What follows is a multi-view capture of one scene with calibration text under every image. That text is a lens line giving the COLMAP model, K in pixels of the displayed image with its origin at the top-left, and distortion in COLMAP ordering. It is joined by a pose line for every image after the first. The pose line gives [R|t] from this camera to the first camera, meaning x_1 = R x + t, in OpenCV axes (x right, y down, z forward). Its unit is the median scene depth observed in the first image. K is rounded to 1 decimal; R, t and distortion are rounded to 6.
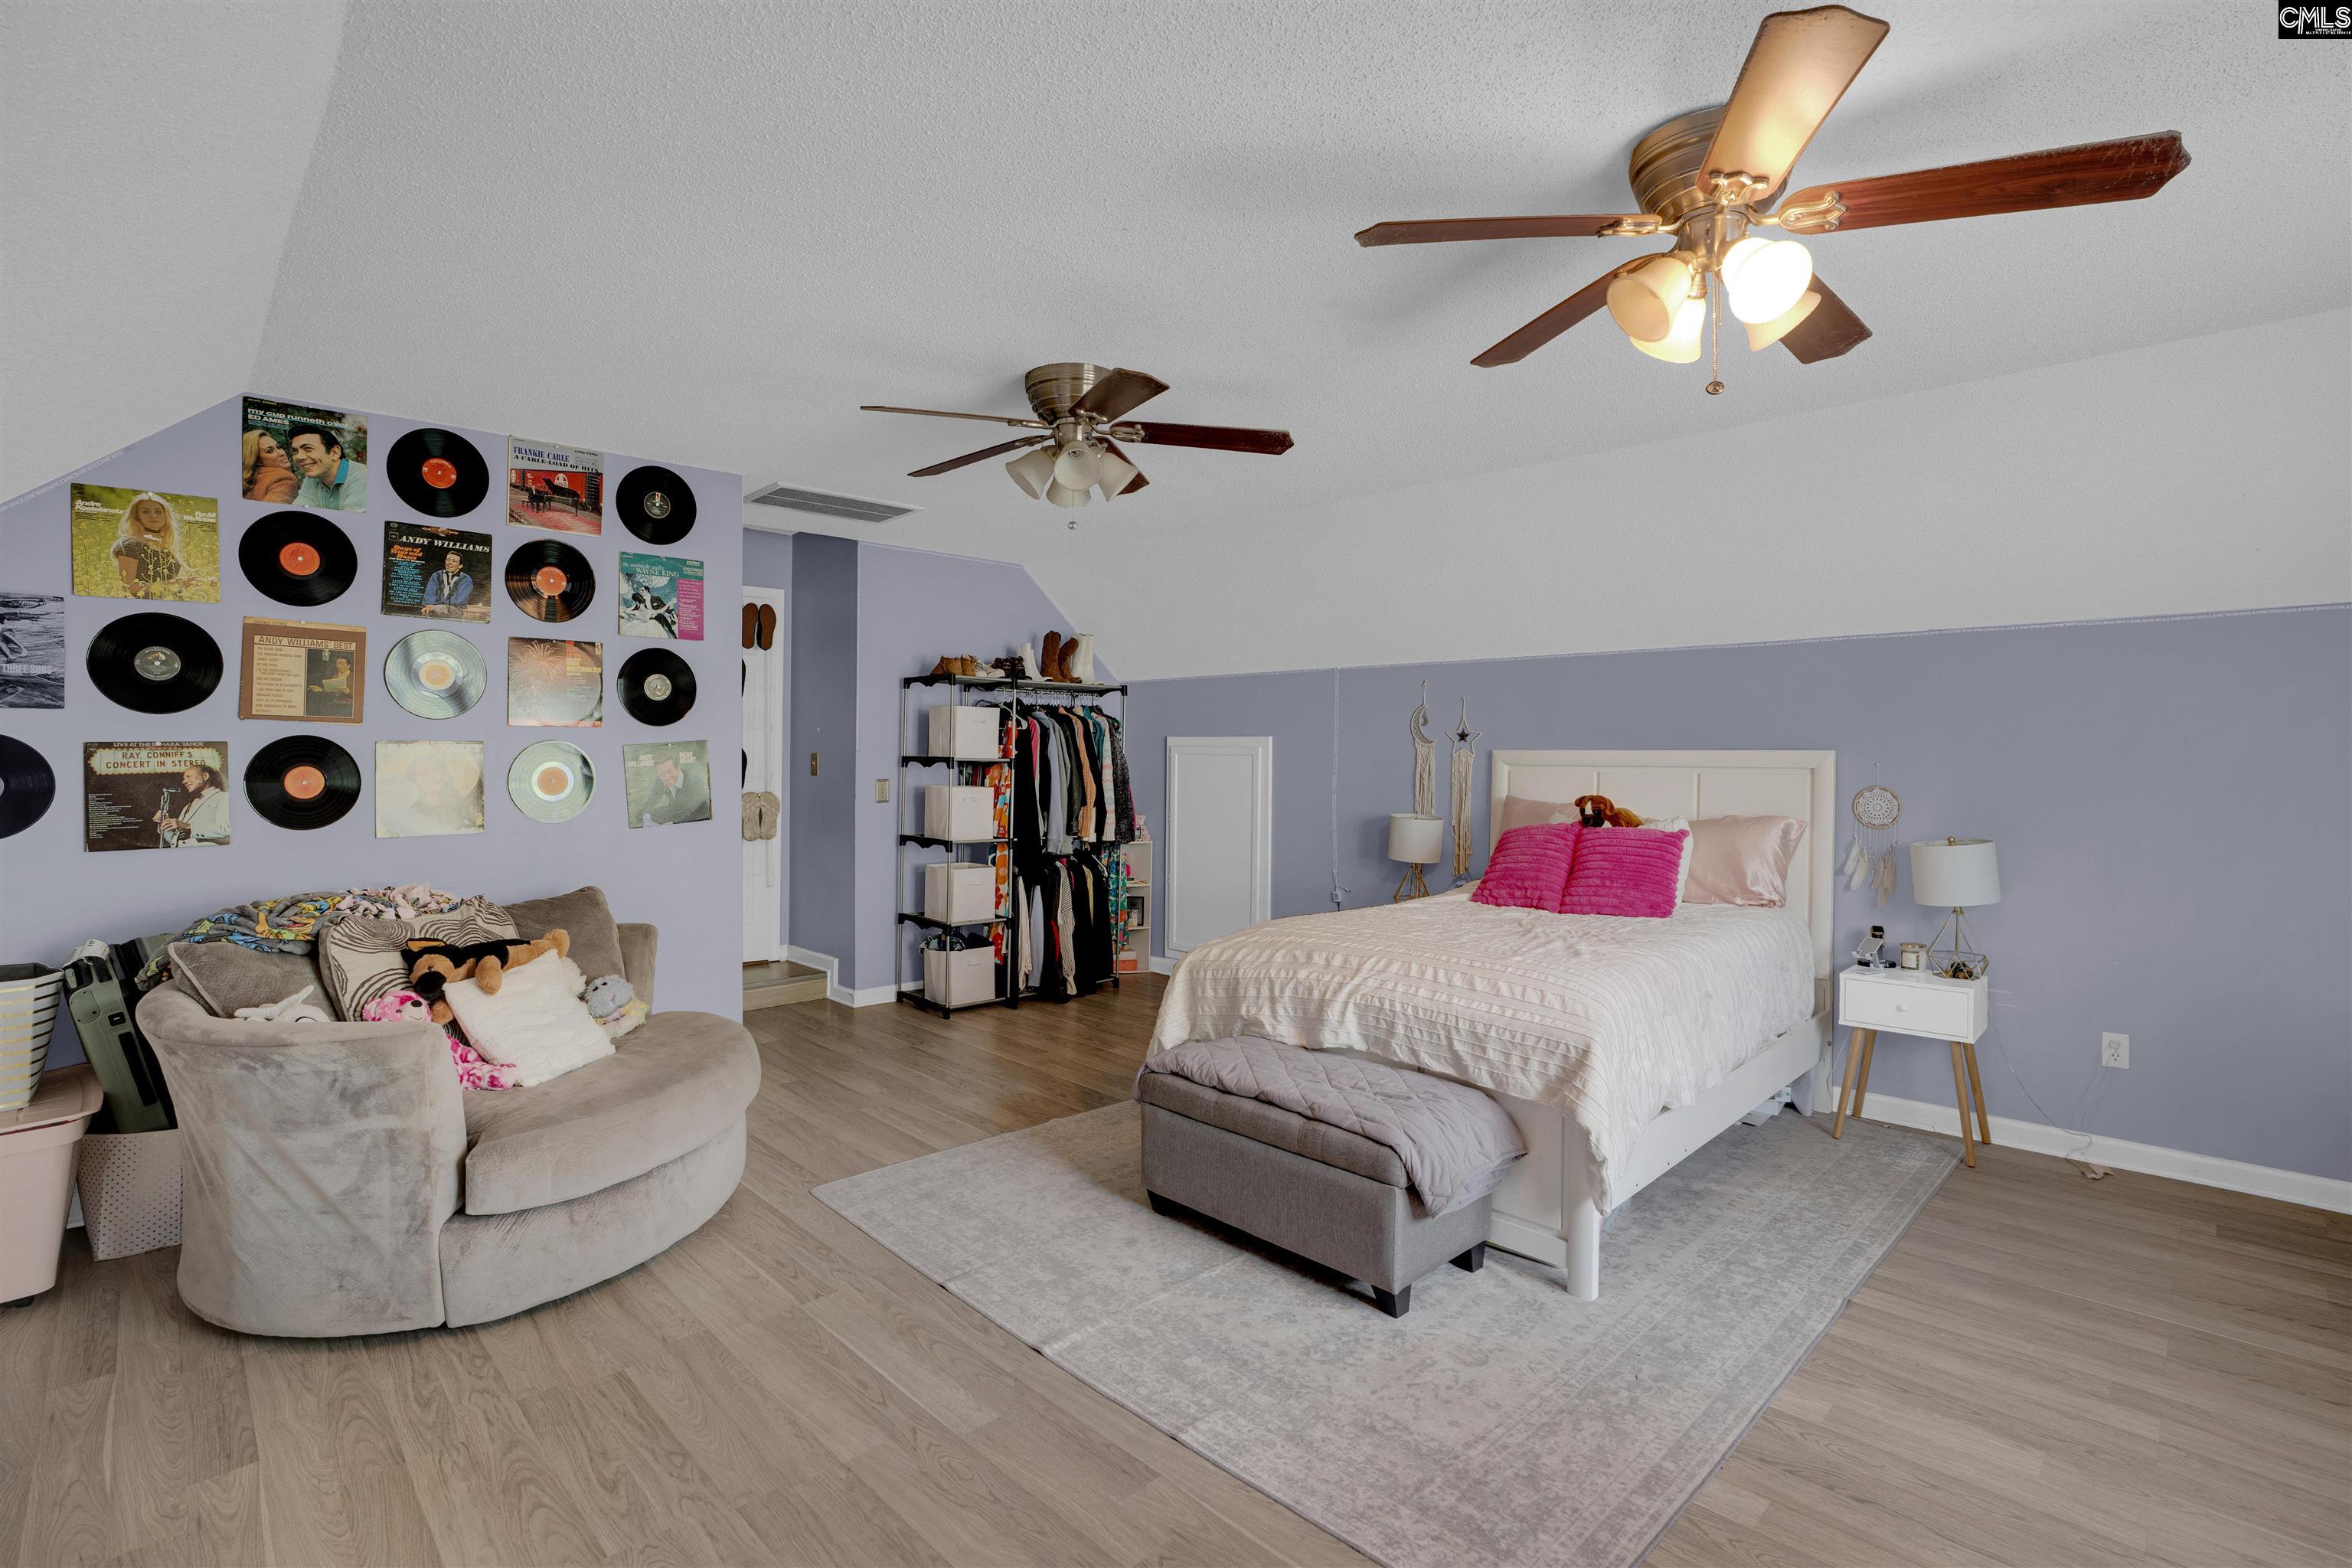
lens RADIAL K [[1080.8, 0, 1166.6], [0, 1080.8, 763.7], [0, 0, 1]] dist [-0.039977, 0.003288]
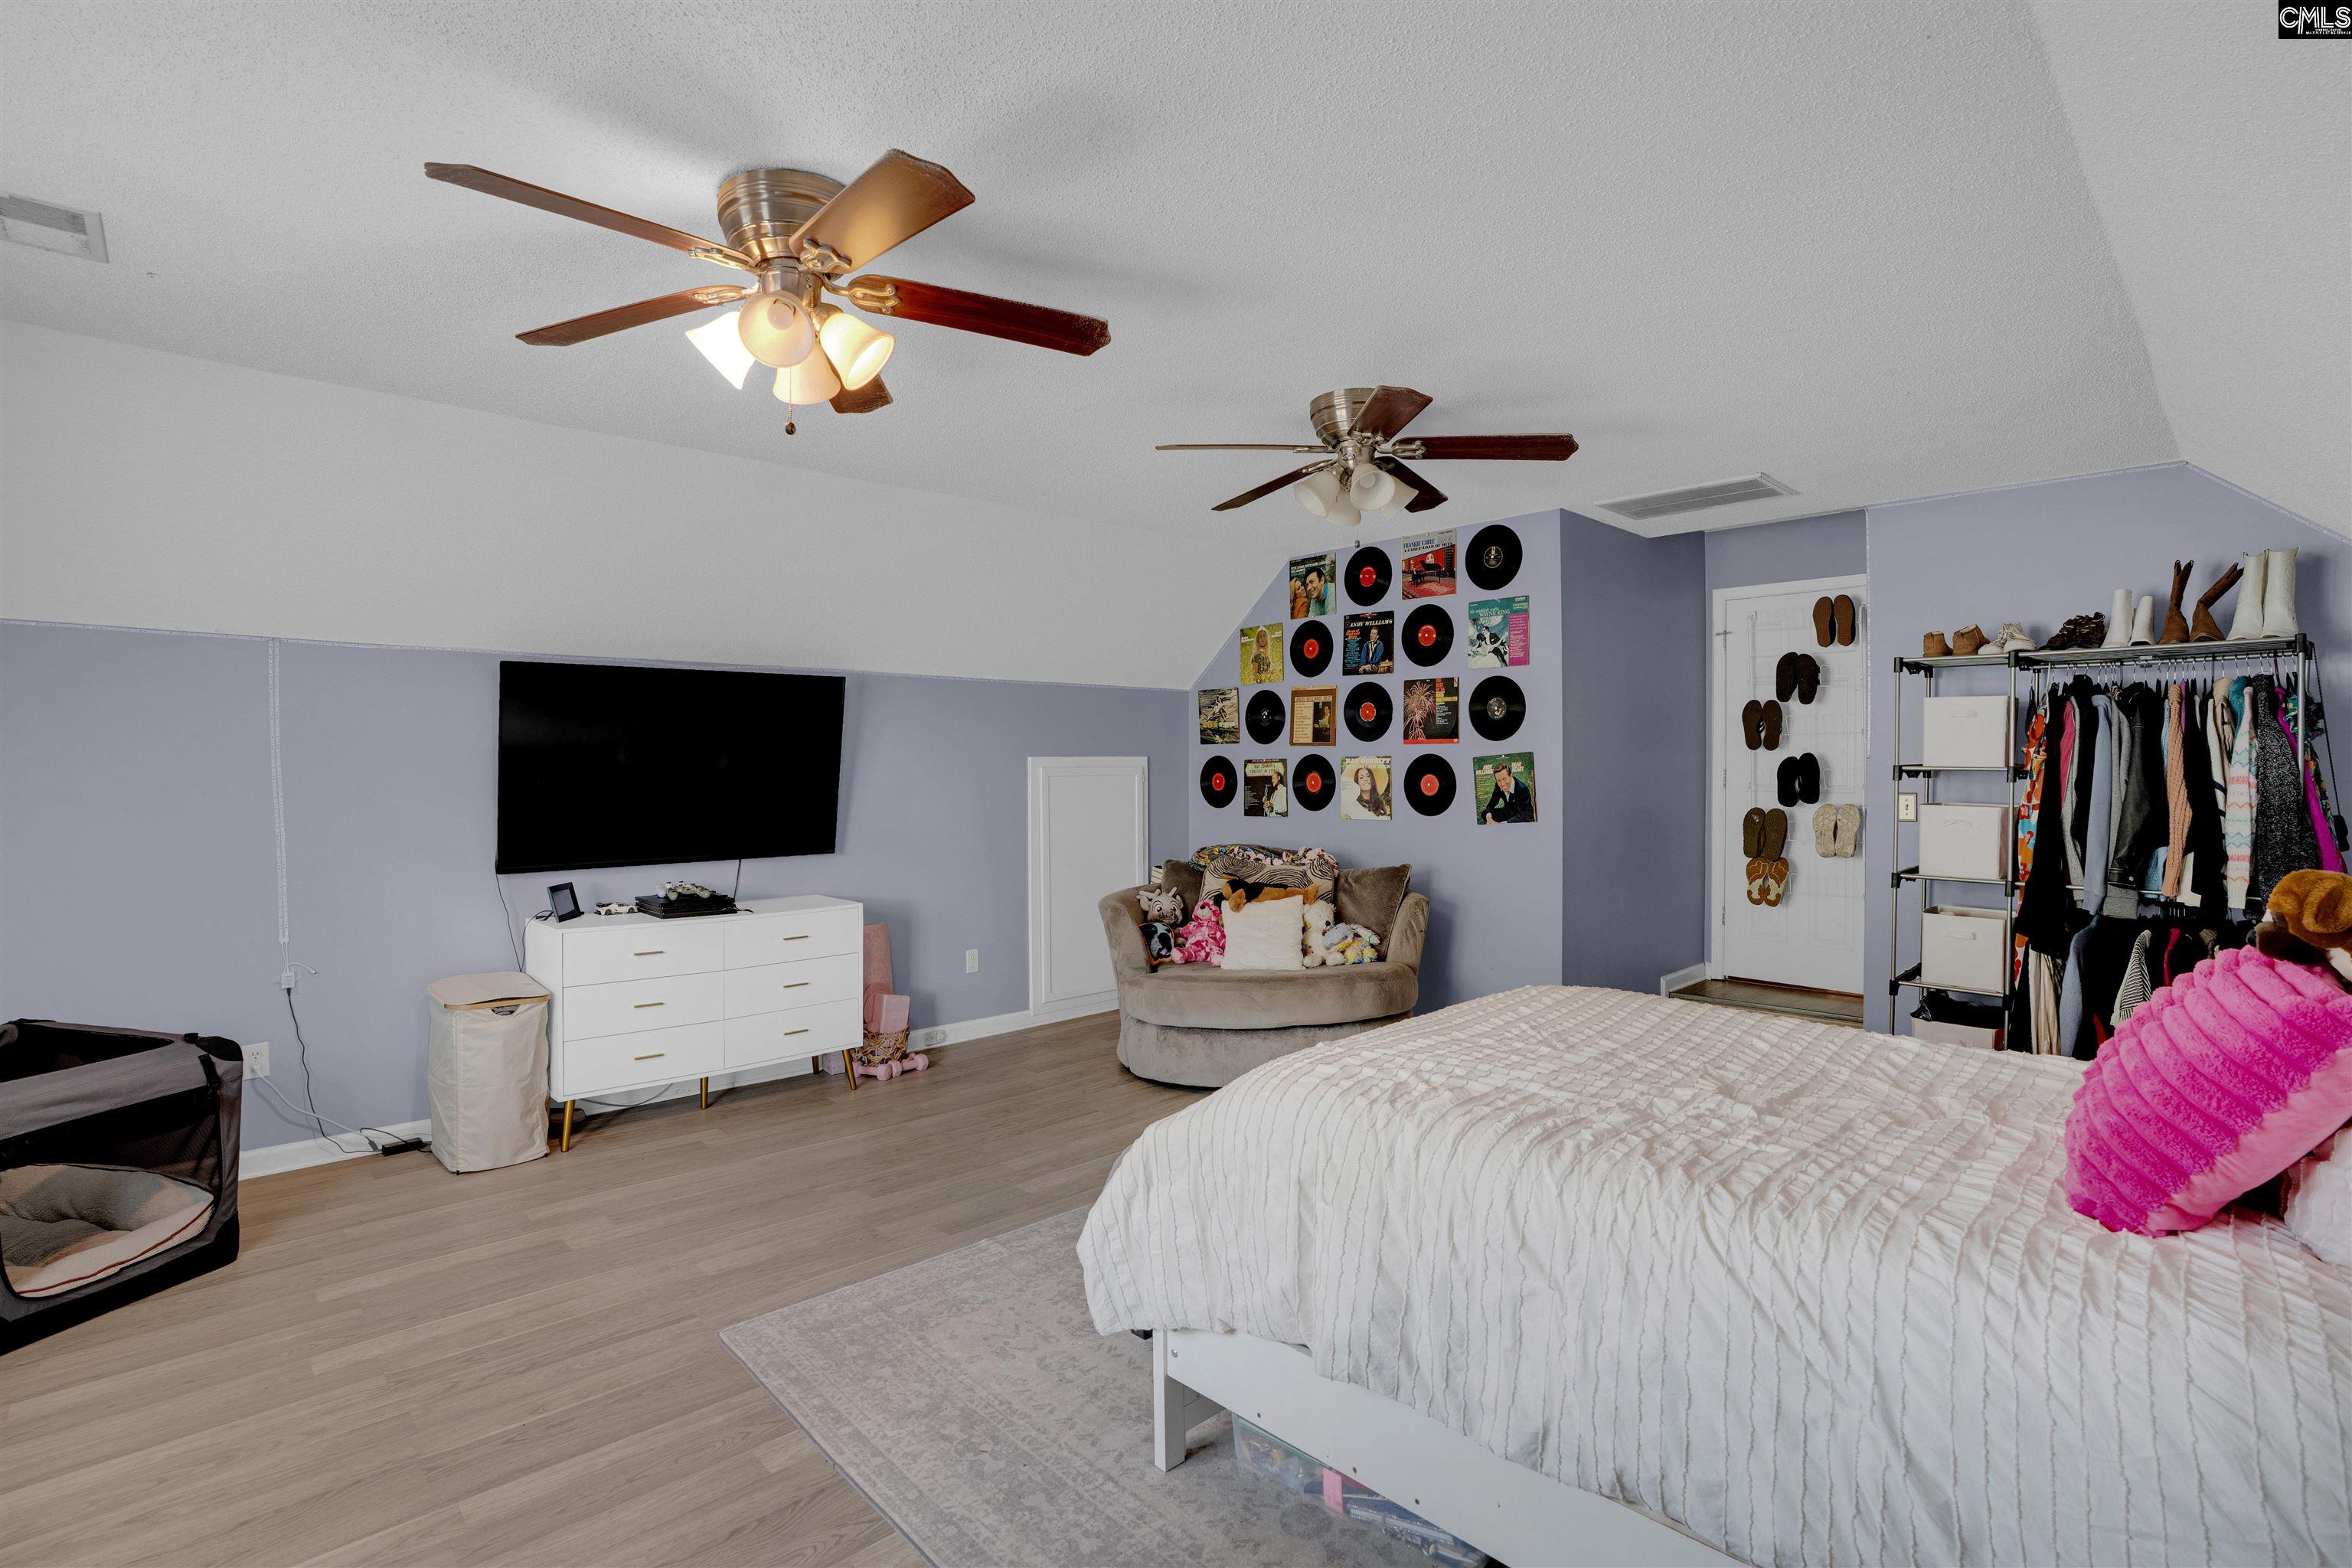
lens RADIAL K [[1080.8, 0, 1167.0], [0, 1080.8, 785.4], [0, 0, 1]] dist [-0.039977, 0.003288]
pose [[0.001706, 0.013741, -0.999904, 0.856726], [-0.004057, 0.999897, 0.013734, -0.000123], [0.999990, 0.004033, 0.001762, 0.733688]]
